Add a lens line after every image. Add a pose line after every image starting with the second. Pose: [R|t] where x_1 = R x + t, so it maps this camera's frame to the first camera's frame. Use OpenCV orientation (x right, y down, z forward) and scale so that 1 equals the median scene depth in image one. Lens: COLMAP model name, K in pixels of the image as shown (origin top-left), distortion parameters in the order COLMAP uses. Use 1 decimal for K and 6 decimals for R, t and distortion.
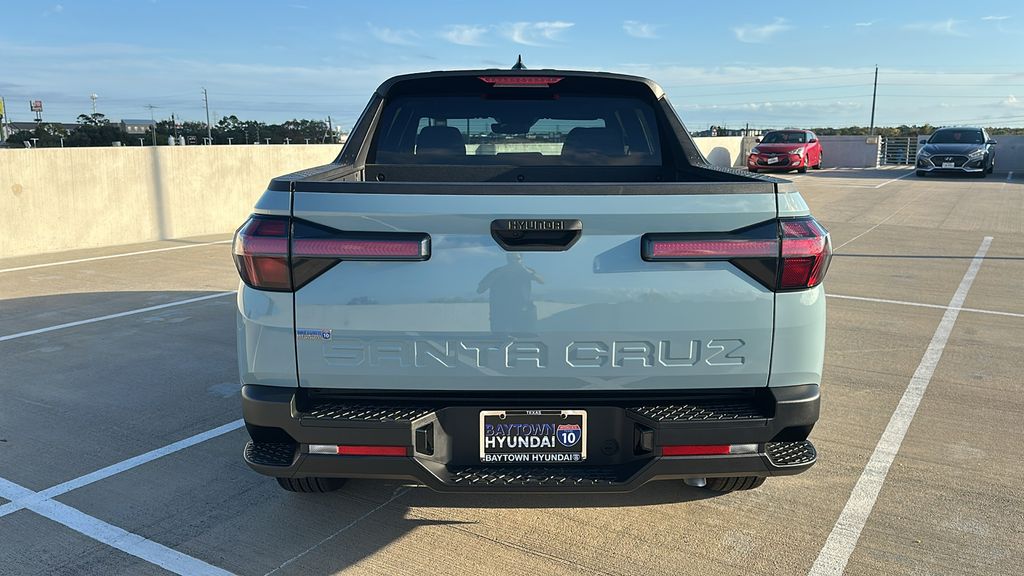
lens RADIAL K [[853.8, 0, 508.4], [0, 853.8, 289.1], [0, 0, 1]] dist [0.058998, -0.067625]
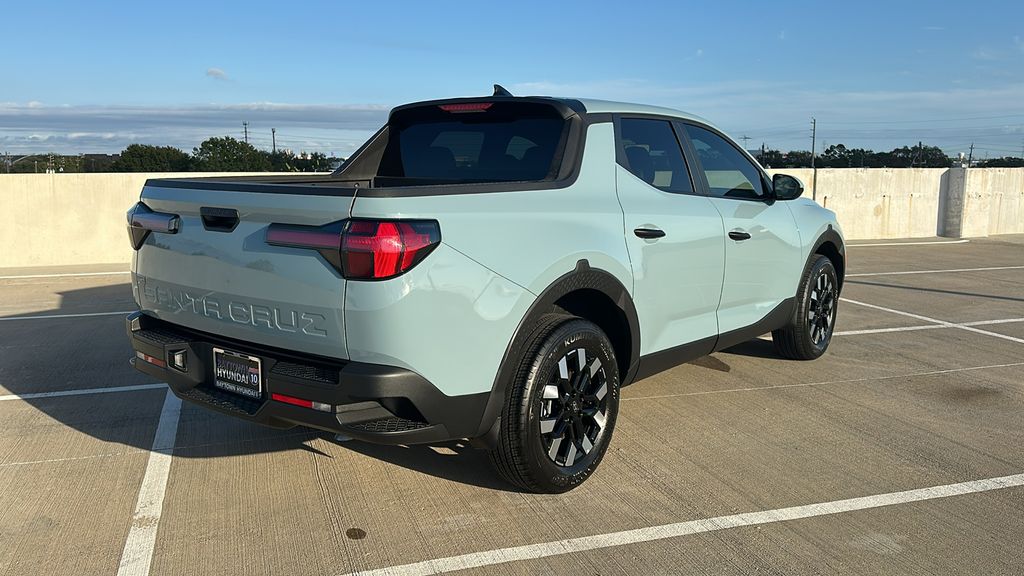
lens RADIAL K [[853.8, 0, 516.8], [0, 853.8, 285.6], [0, 0, 1]] dist [0.058998, -0.067625]
pose [[0.760534, 0.093581, -0.642519, 1.205807], [-0.117491, 0.993058, 0.005564, -0.021165], [0.638580, 0.071258, 0.766250, 0.241804]]
